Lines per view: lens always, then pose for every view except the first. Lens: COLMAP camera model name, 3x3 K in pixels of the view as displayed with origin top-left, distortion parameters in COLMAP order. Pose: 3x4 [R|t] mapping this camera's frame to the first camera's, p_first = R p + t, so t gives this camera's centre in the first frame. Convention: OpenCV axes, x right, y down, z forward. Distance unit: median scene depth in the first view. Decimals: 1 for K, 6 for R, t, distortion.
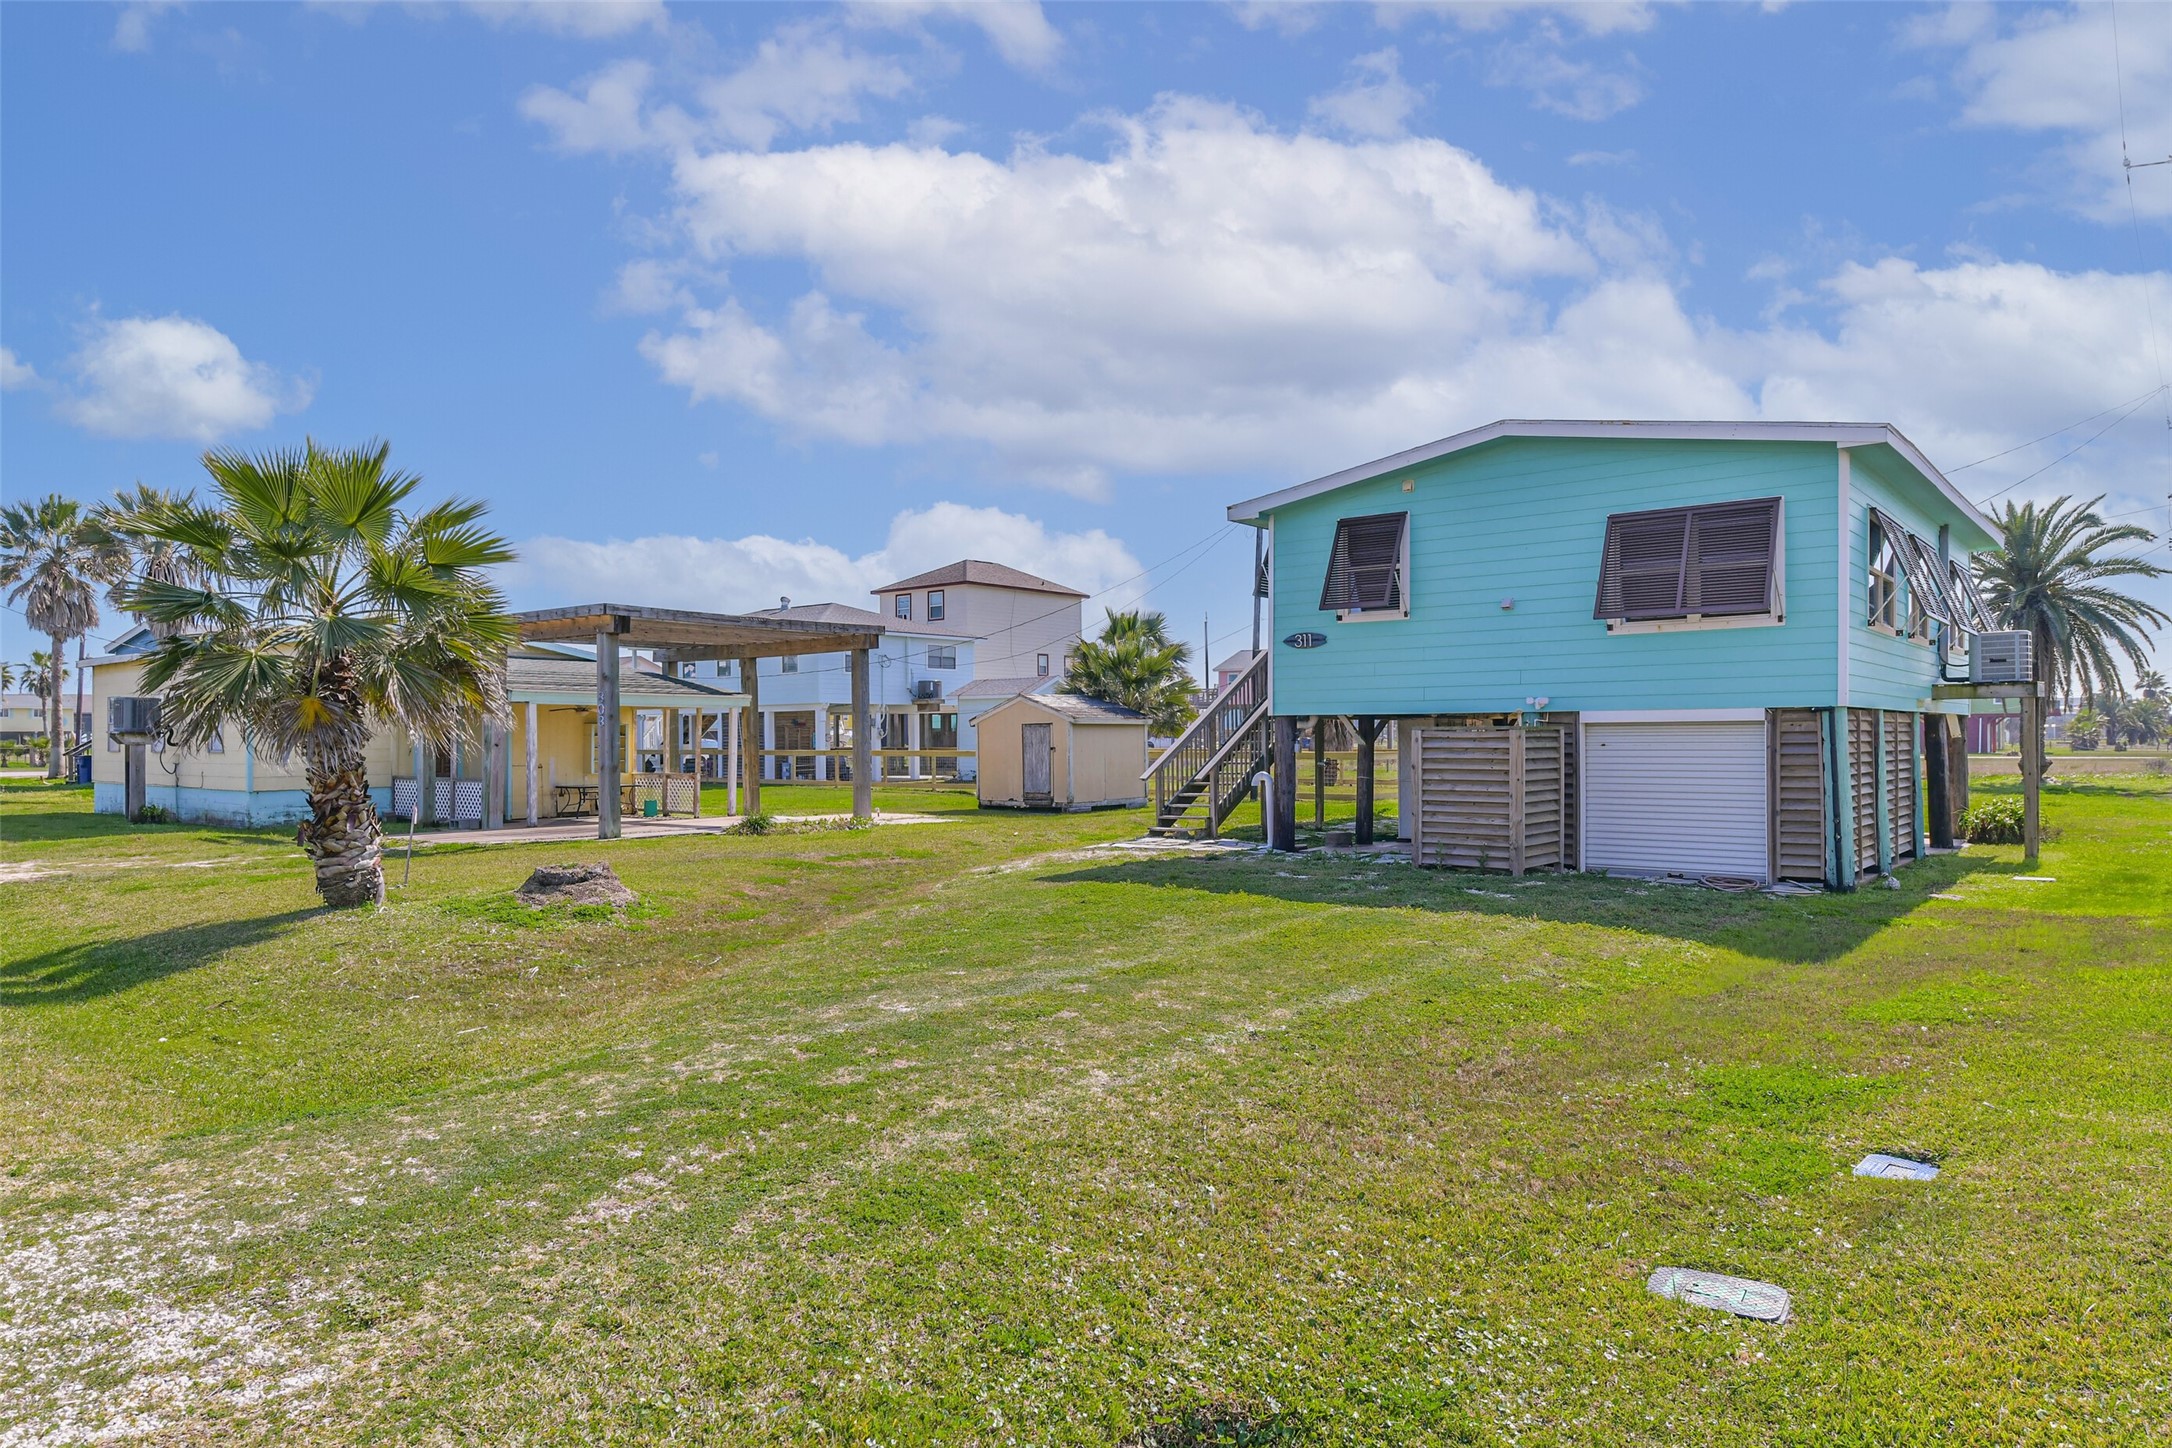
lens RADIAL K [[1359.0, 0, 1086.0], [0, 1359.0, 724.0], [0, 0, 1]] dist [0.000172, 0.000149]
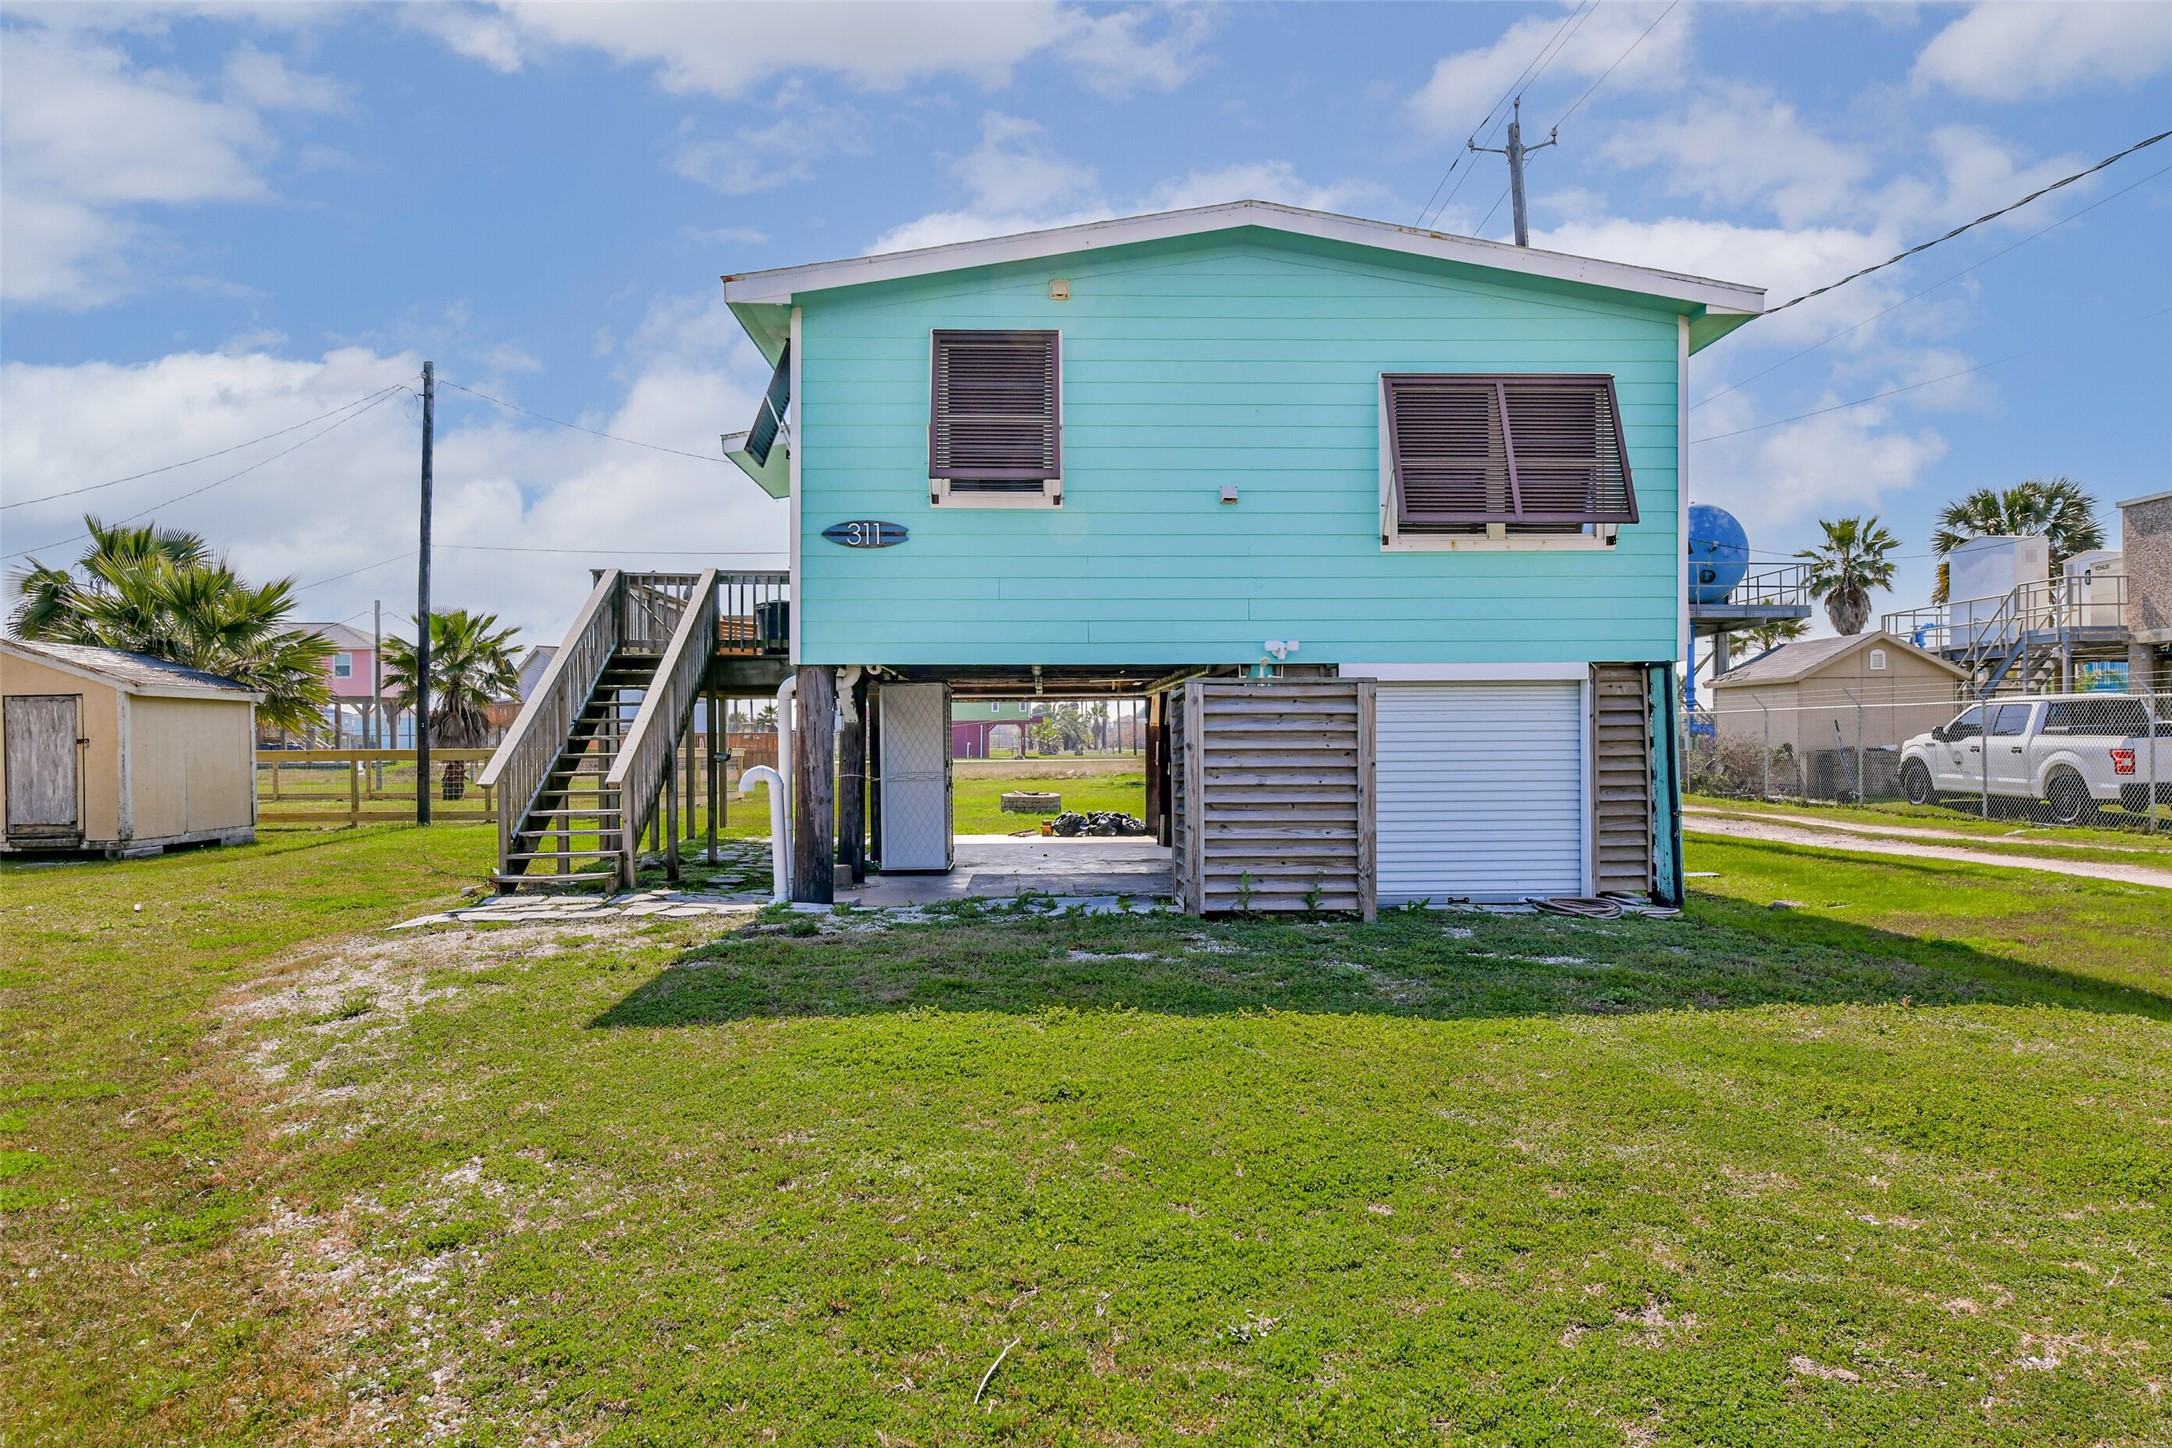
lens RADIAL K [[1455.9, 0, 1086.0], [0, 1455.9, 724.0], [0, 0, 1]] dist [0.000330, -0.000105]
pose [[0.745628, 0.009093, 0.666300, -0.199568], [-0.003792, 0.999949, -0.009402, 0.026952], [-0.666352, 0.004484, 0.745624, 0.542243]]
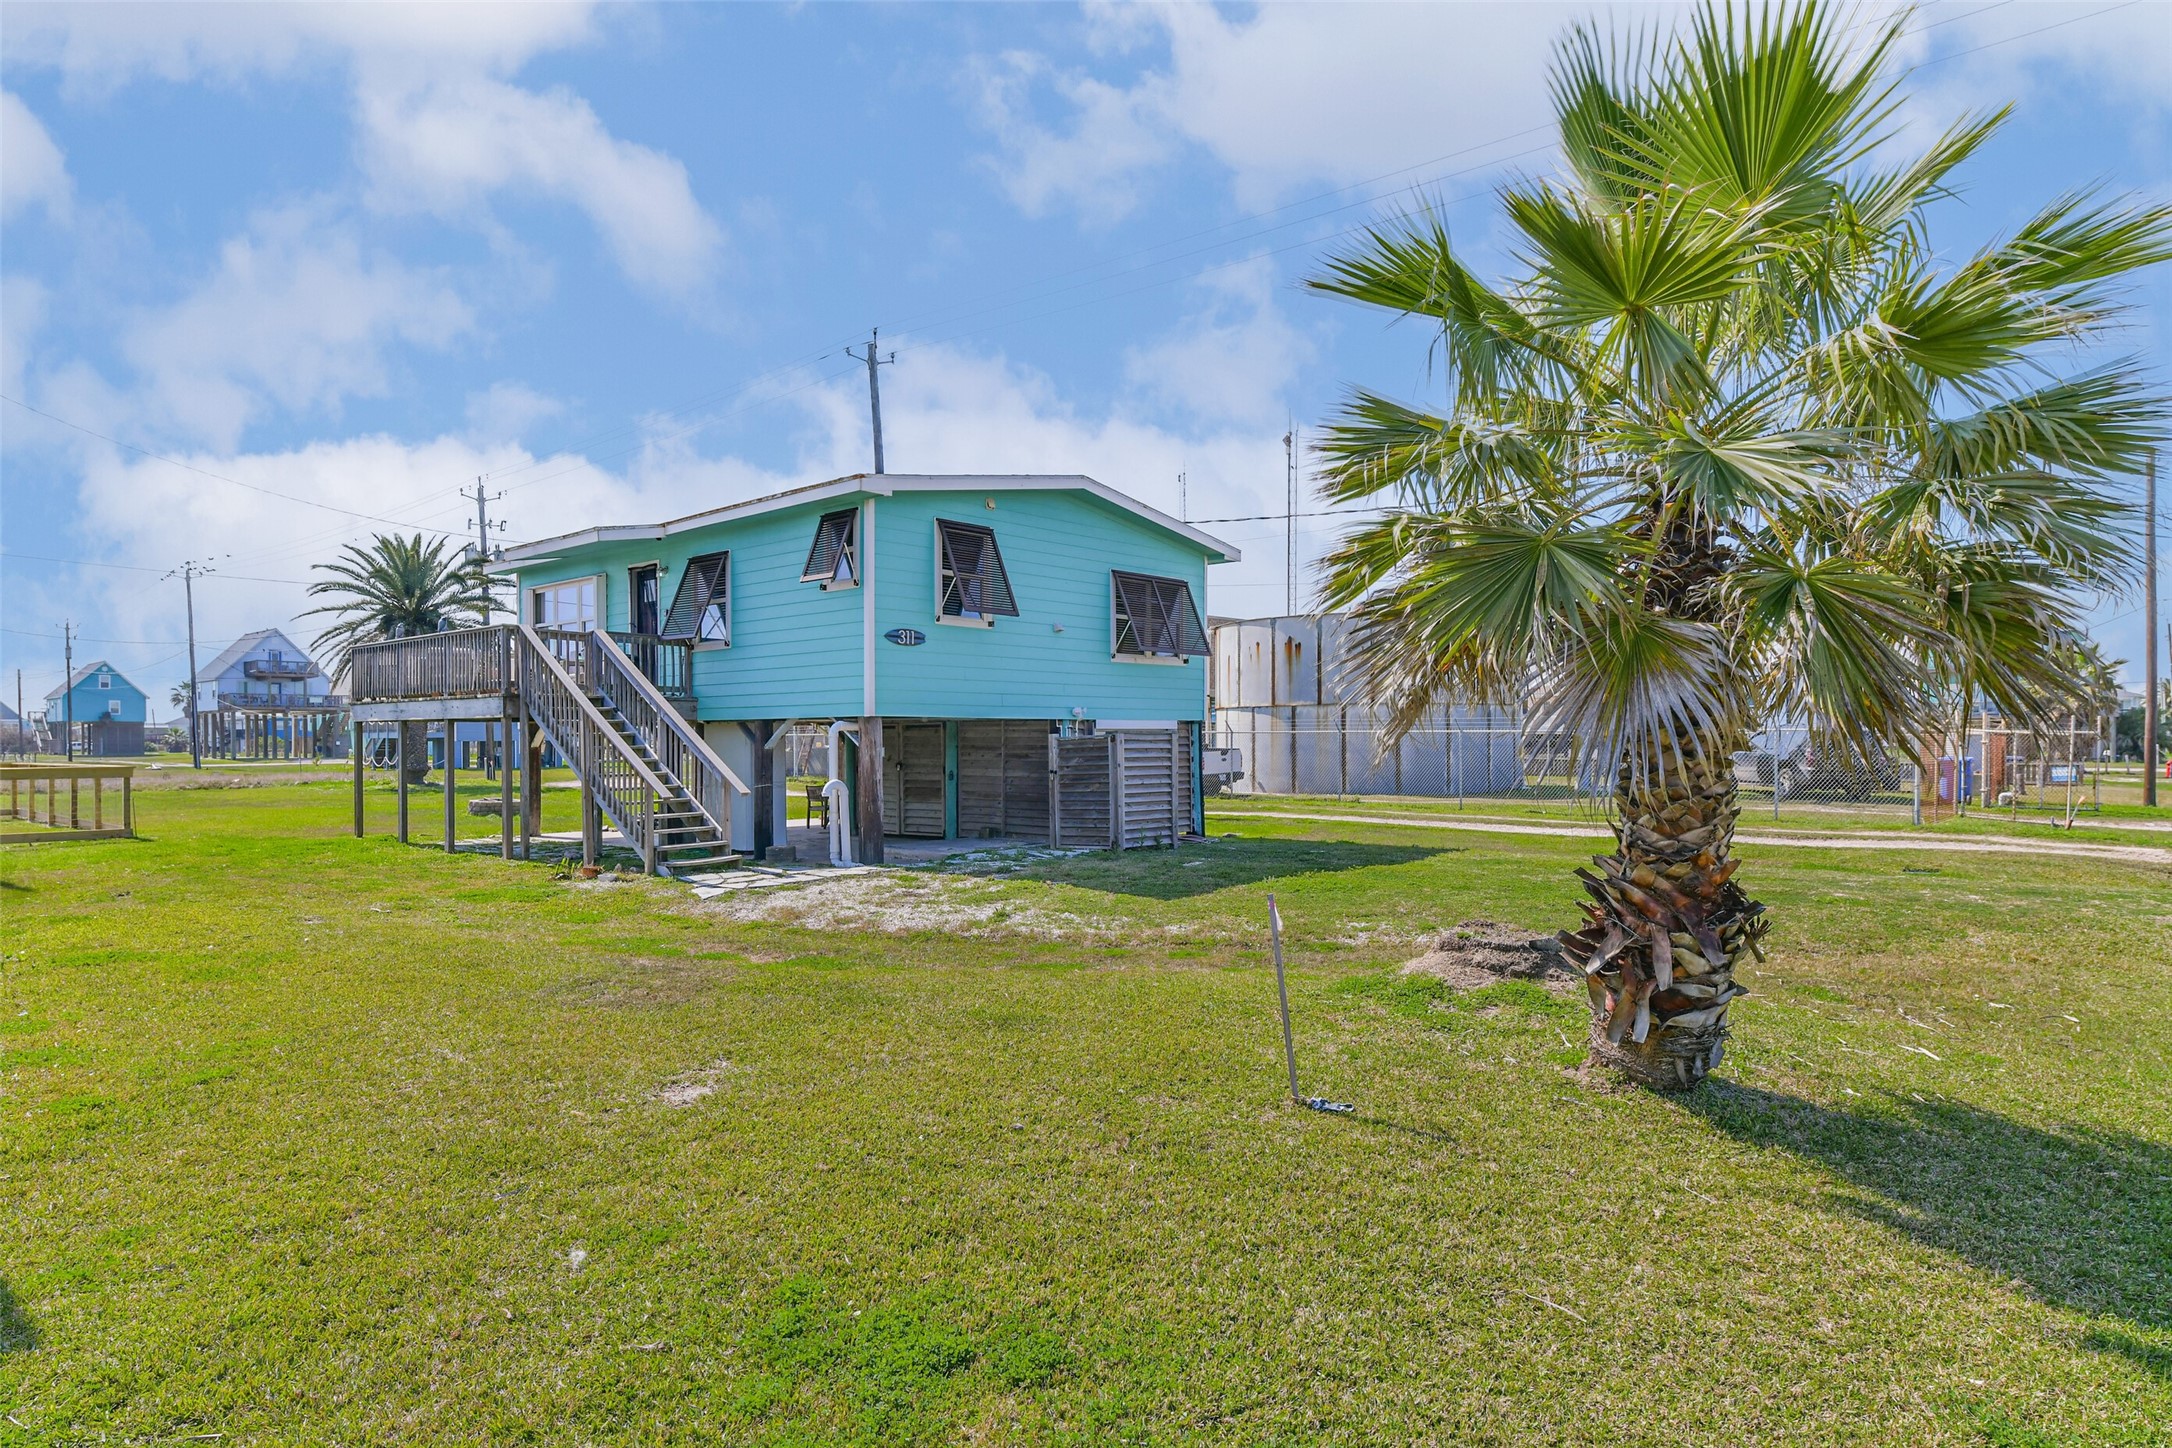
lens RADIAL K [[1272.9, 0, 1086.0], [0, 1272.9, 724.0], [0, 0, 1]] dist [-0.002263, -0.001056]
pose [[0.045613, 0.021150, 0.998735, -0.800407], [-0.002426, 0.999775, -0.021061, 0.018874], [-0.998956, -0.001462, 0.045654, 0.939739]]
